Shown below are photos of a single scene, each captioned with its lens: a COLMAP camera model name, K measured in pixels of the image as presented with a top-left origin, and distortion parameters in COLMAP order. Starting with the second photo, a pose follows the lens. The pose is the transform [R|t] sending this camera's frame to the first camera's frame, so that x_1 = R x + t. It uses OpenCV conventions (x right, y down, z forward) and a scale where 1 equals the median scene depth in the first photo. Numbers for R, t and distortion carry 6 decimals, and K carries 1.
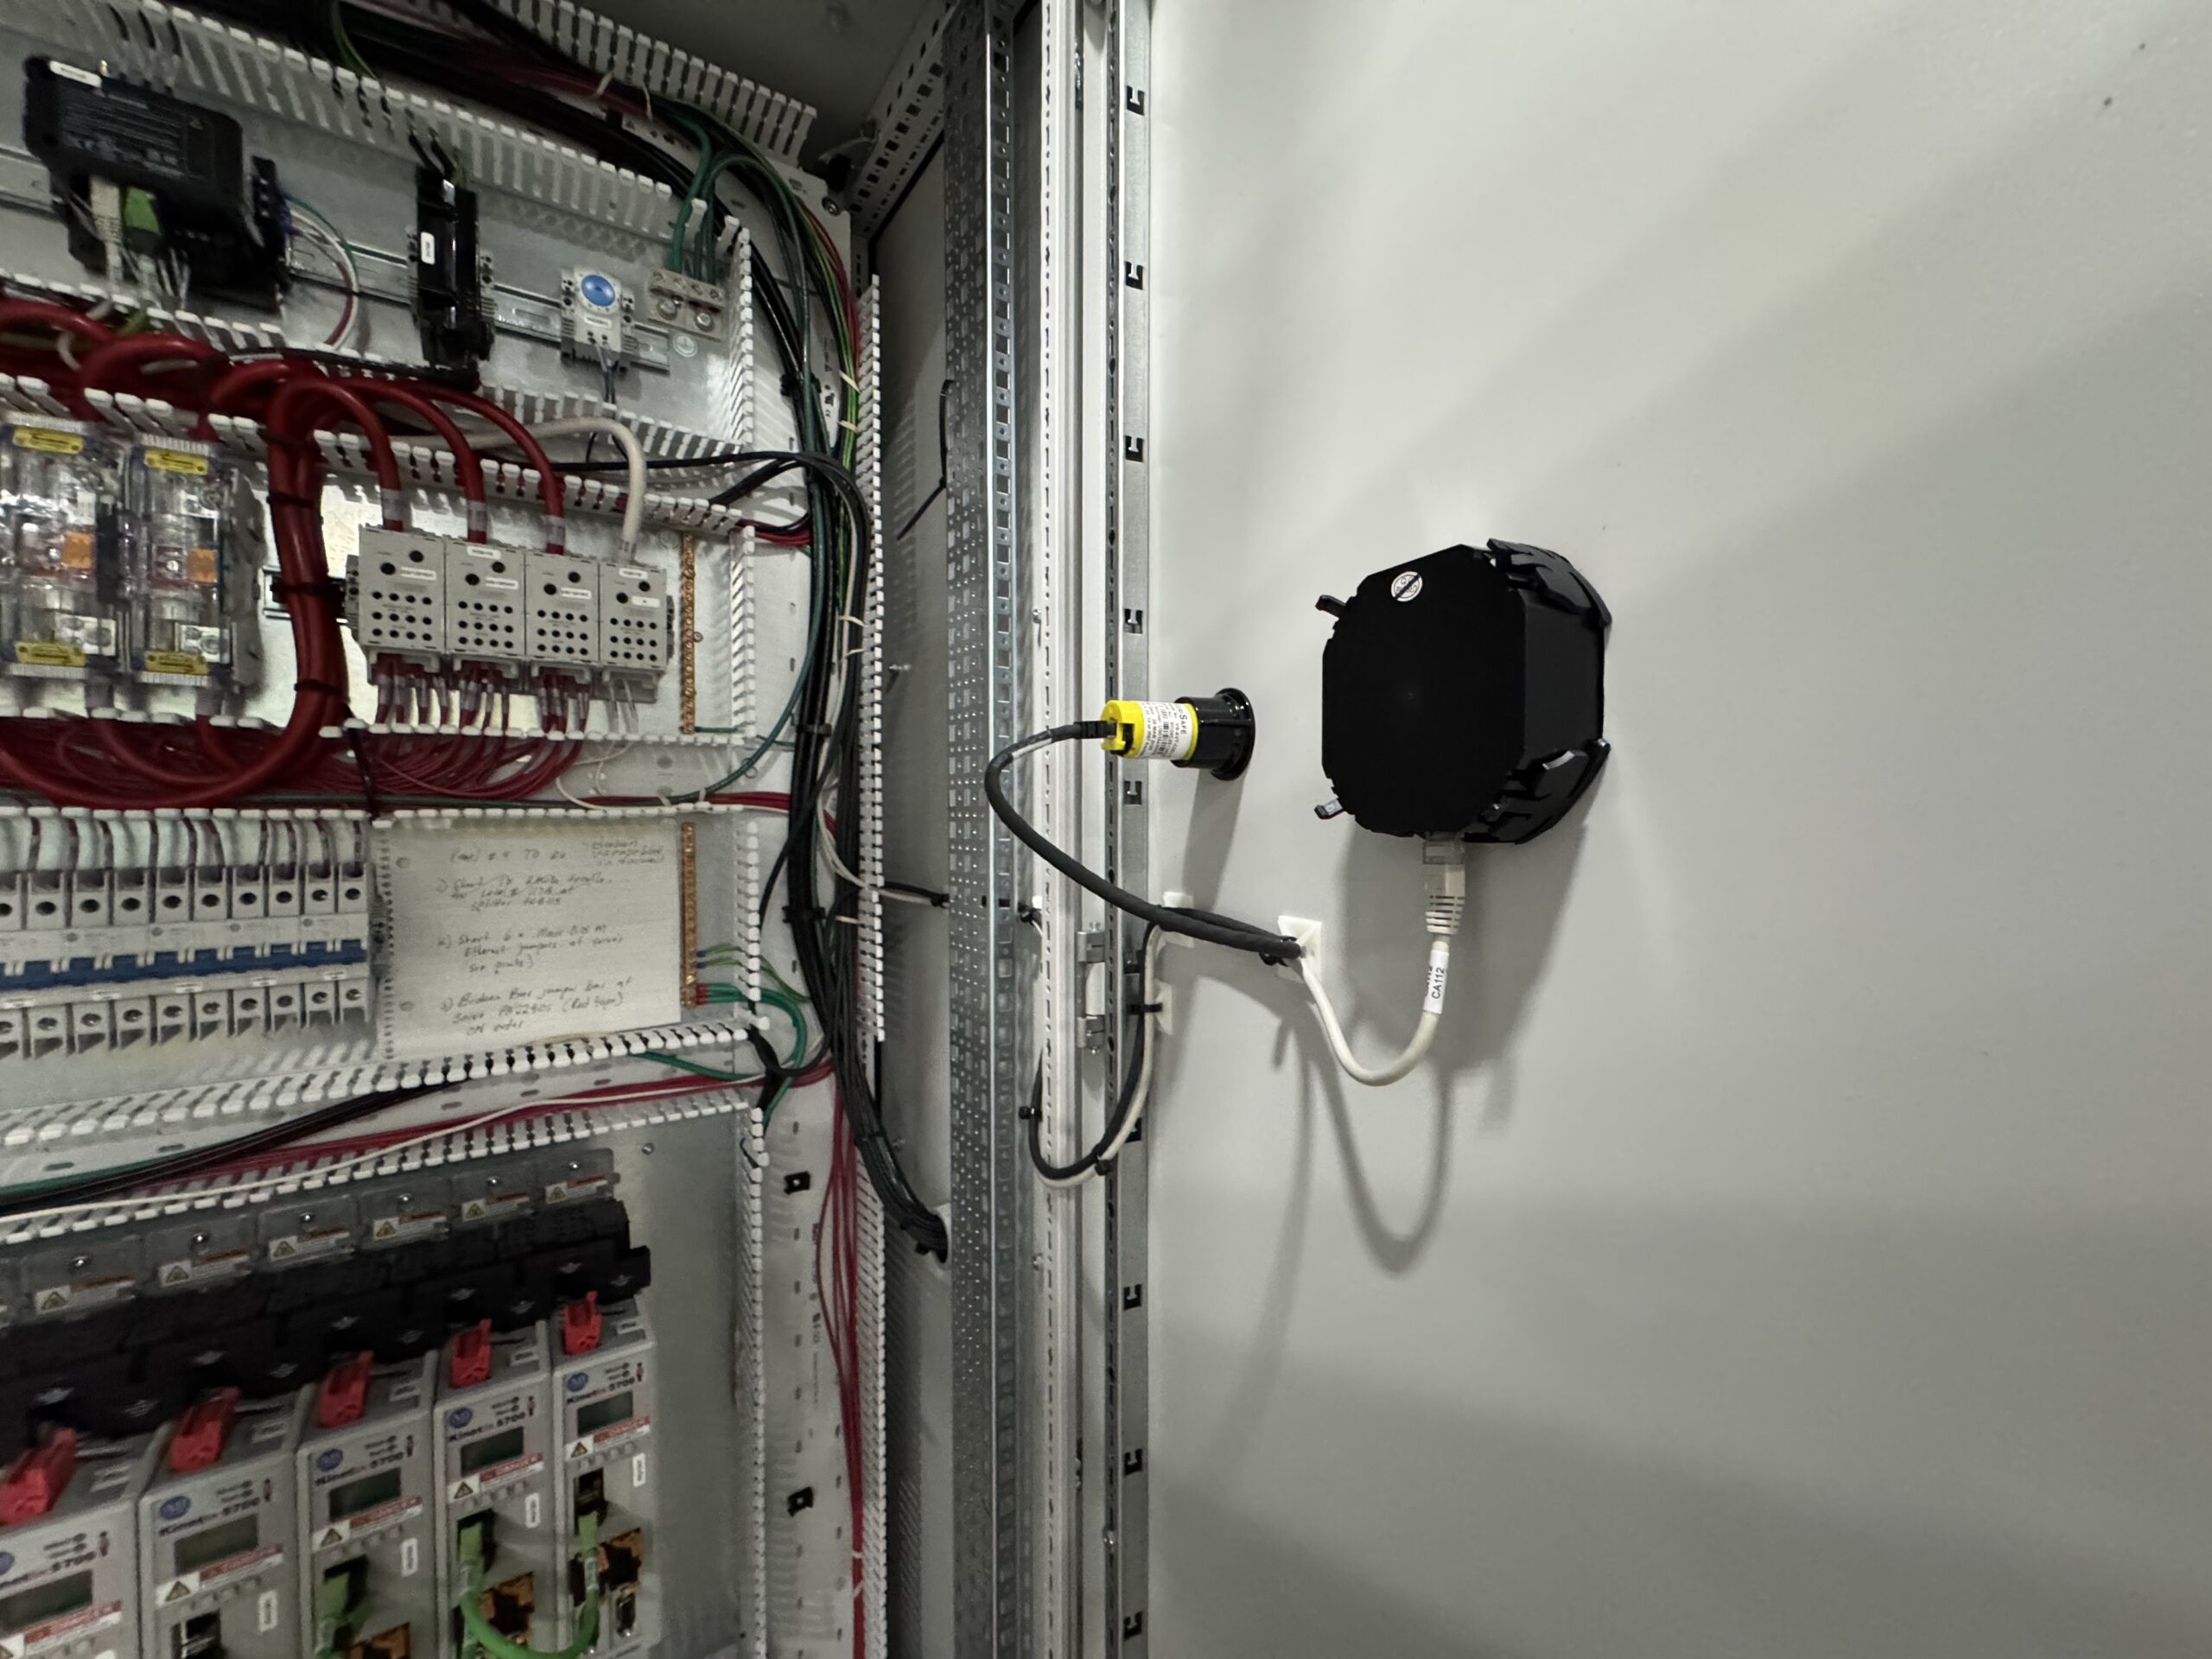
lens RADIAL K [[882.1, 0, 1103.8], [0, 882.1, 830.1], [0, 0, 1]] dist [0.000079, 0.000147]
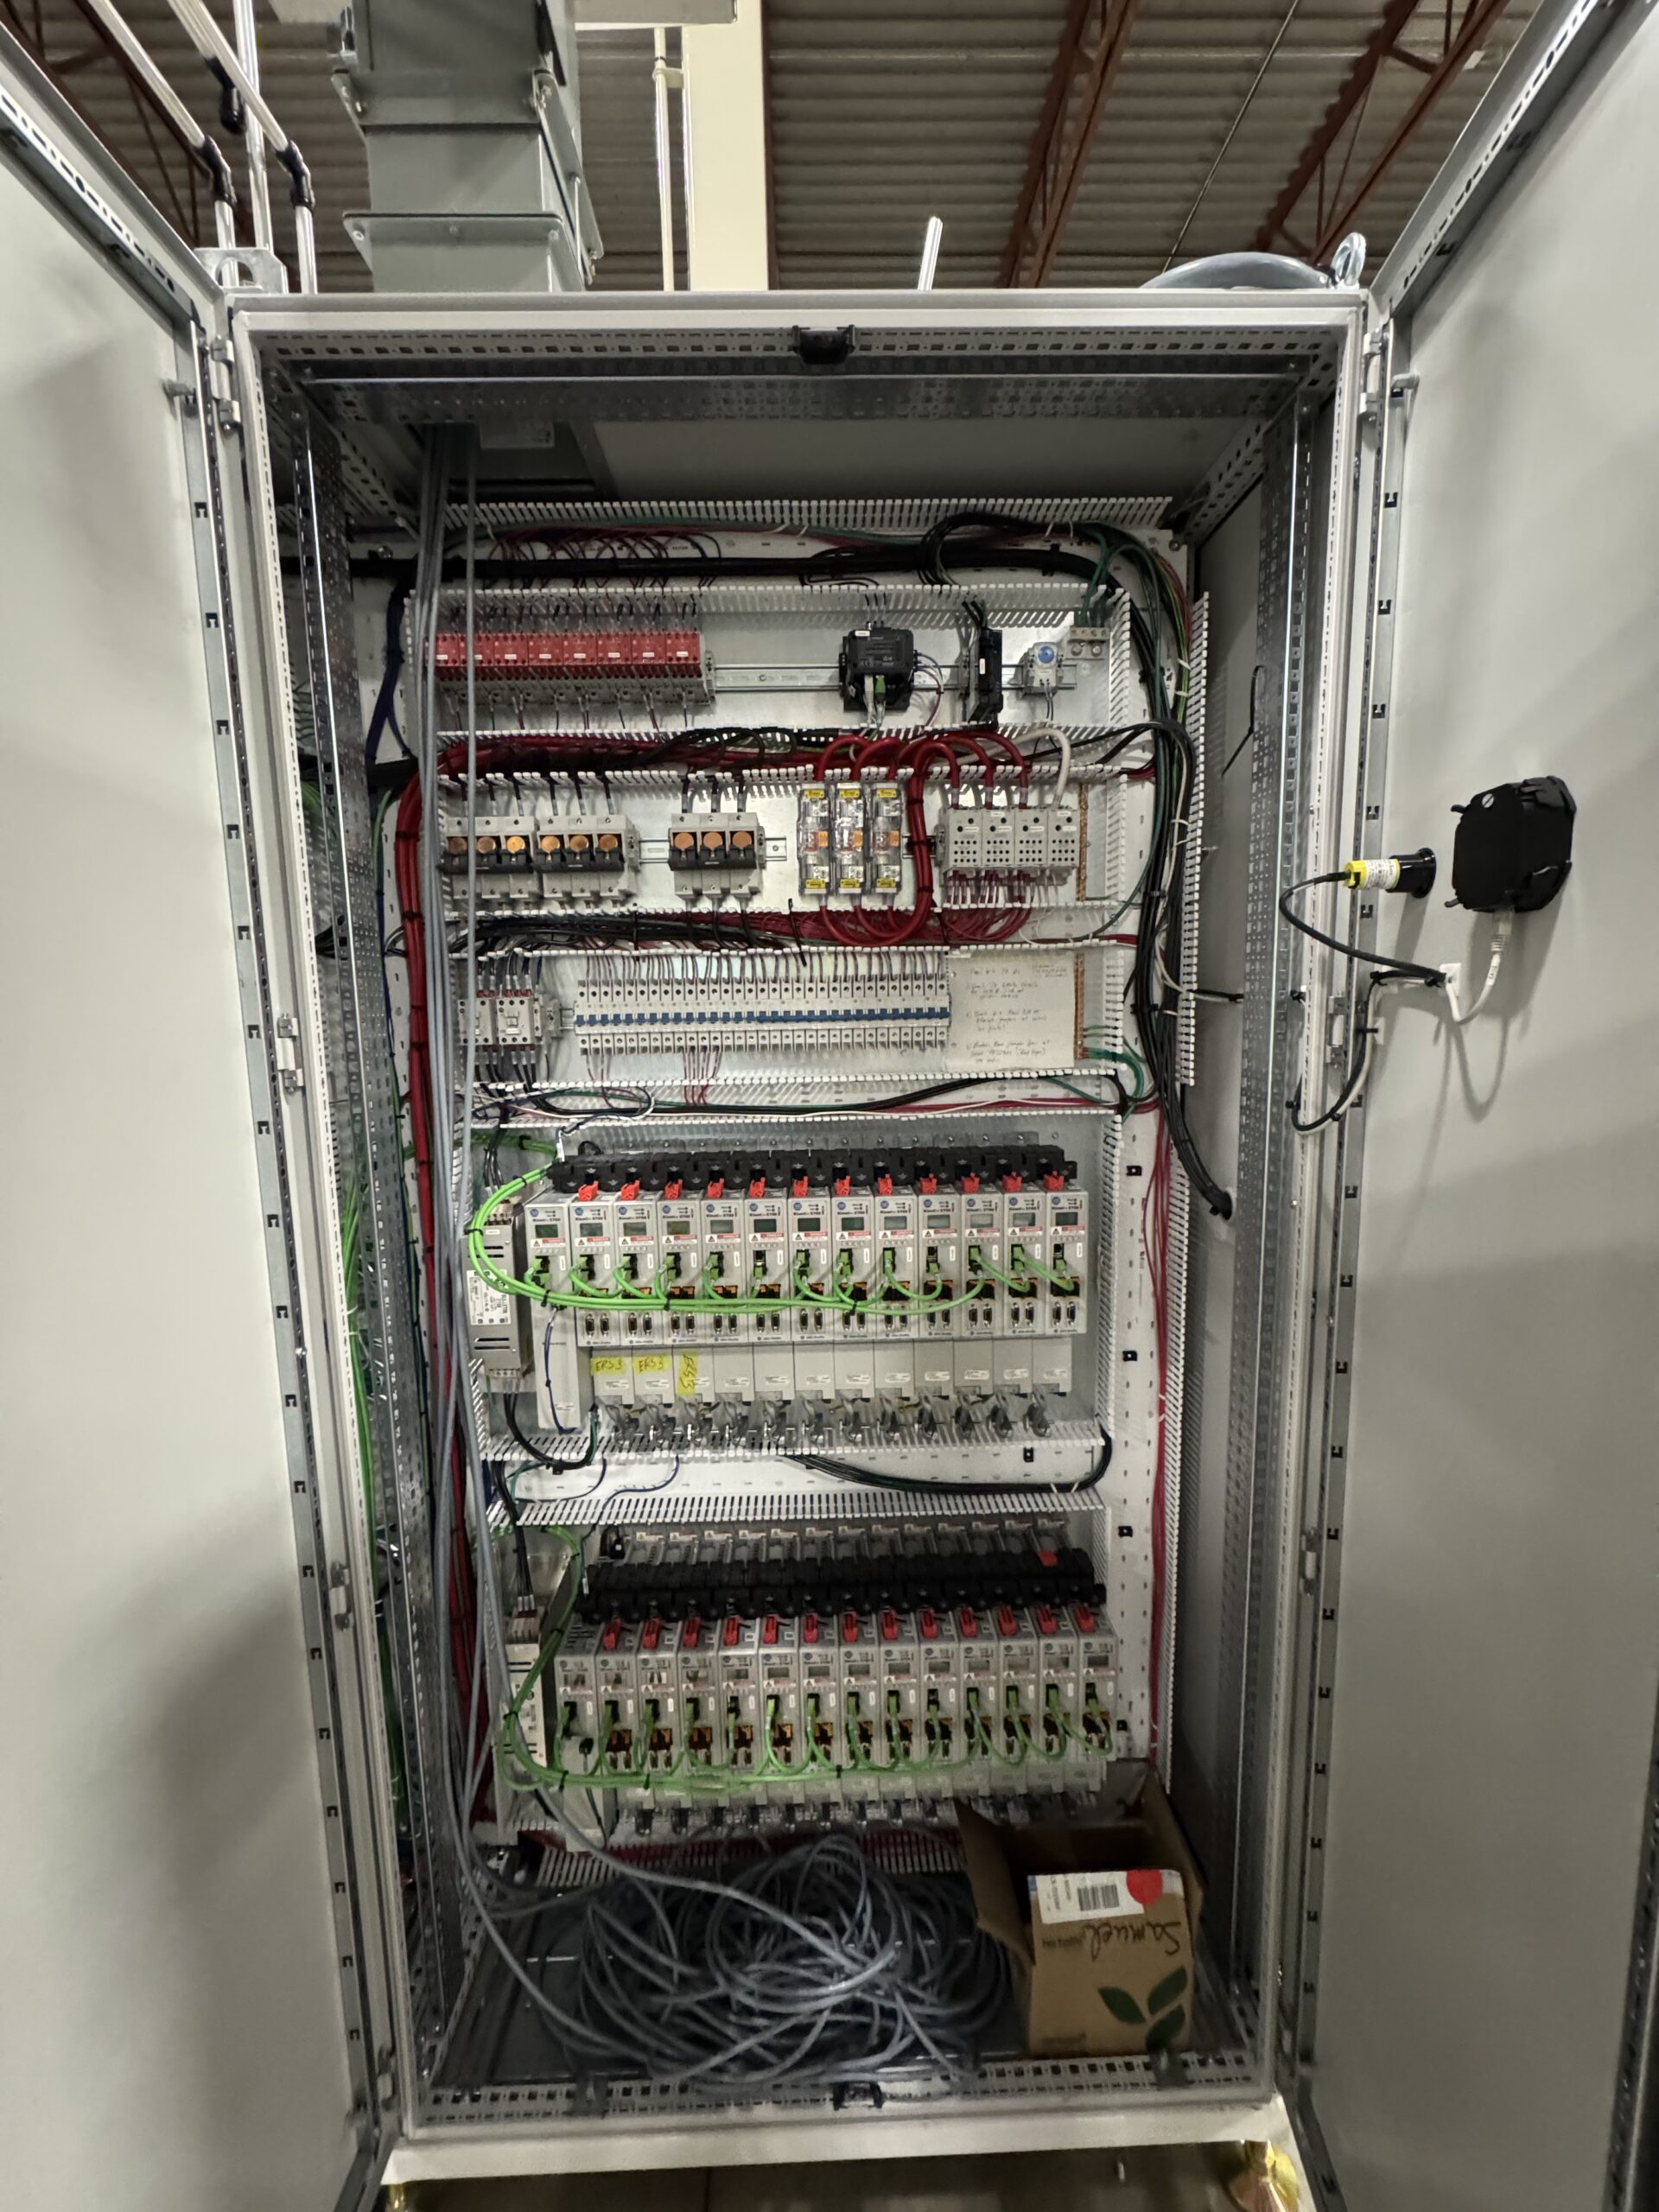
lens RADIAL K [[882.1, 0, 829.5], [0, 882.1, 1106.0], [0, 0, 1]] dist [0.000079, 0.000147]
pose [[0.840649, 0.051440, -0.539131, 0.081746], [0.007359, 0.994302, 0.106345, 0.121627], [0.541530, -0.093366, 0.835481, -0.900763]]
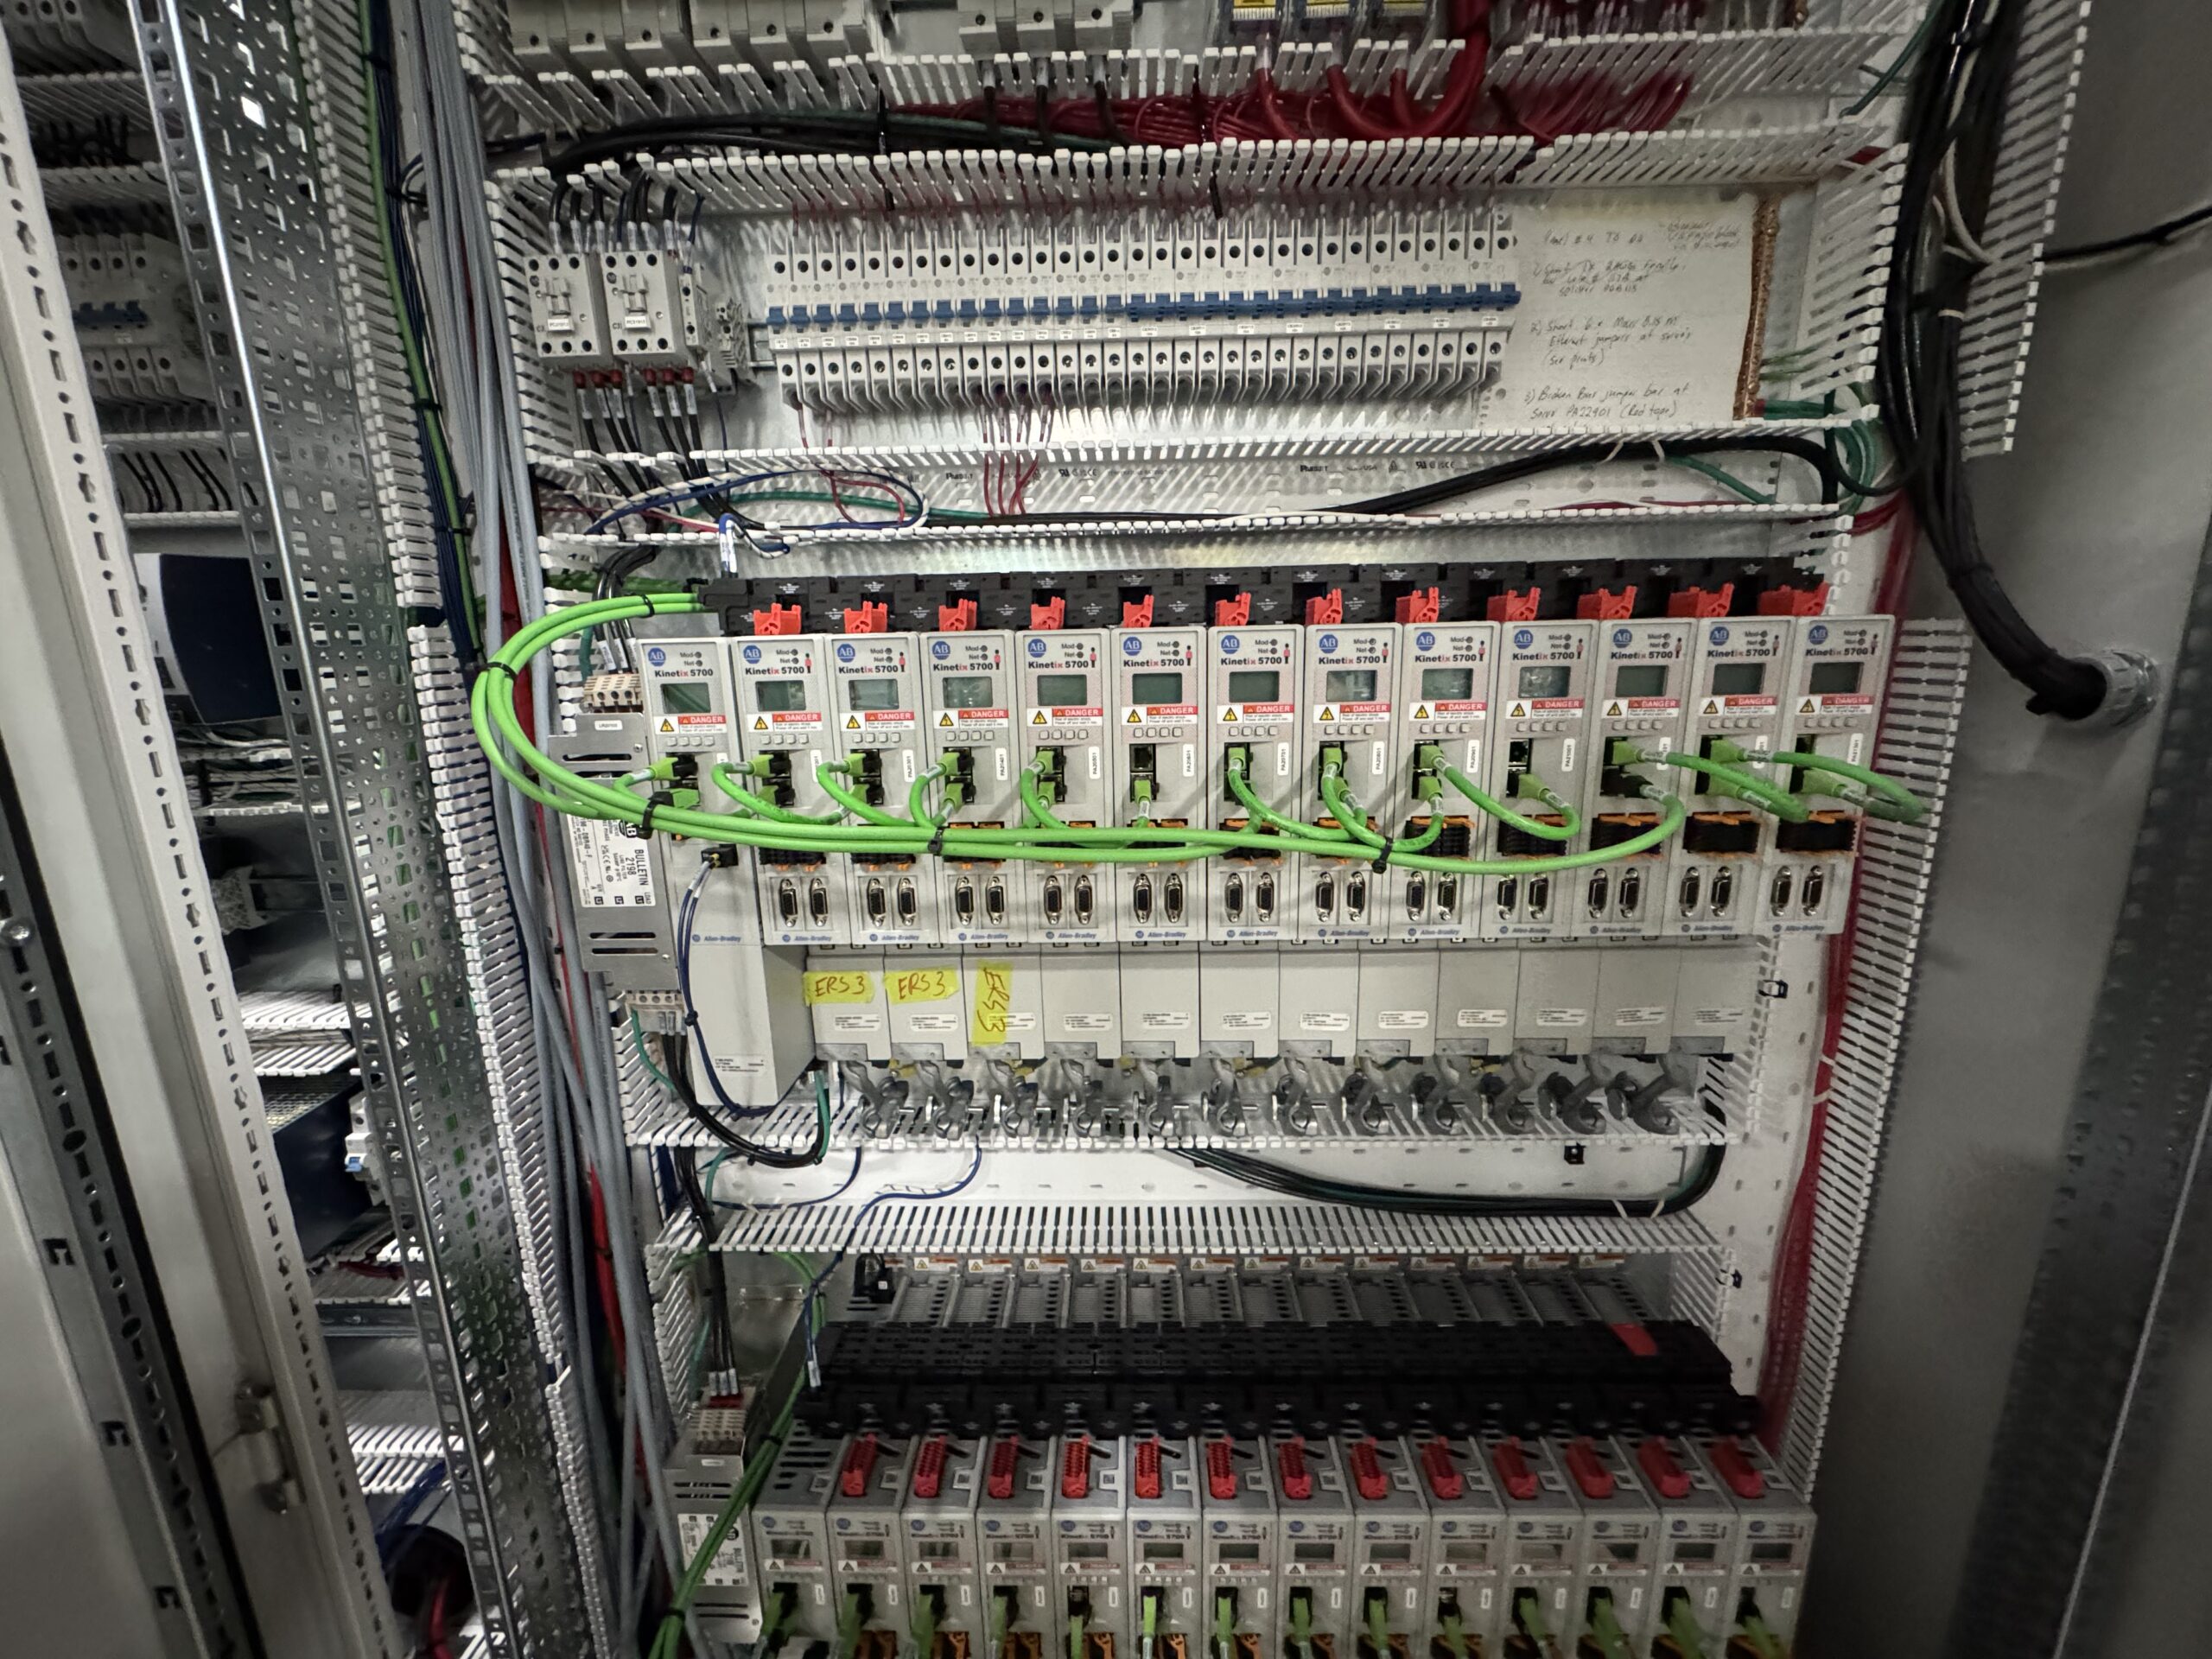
lens RADIAL K [[882.1, 0, 1103.8], [0, 882.1, 830.1], [0, 0, 1]] dist [0.000079, 0.000147]
pose [[0.815575, 0.107897, -0.568503, -0.530567], [0.007506, 0.980407, 0.196842, 0.511236], [0.578603, -0.164806, 0.798785, -0.214170]]
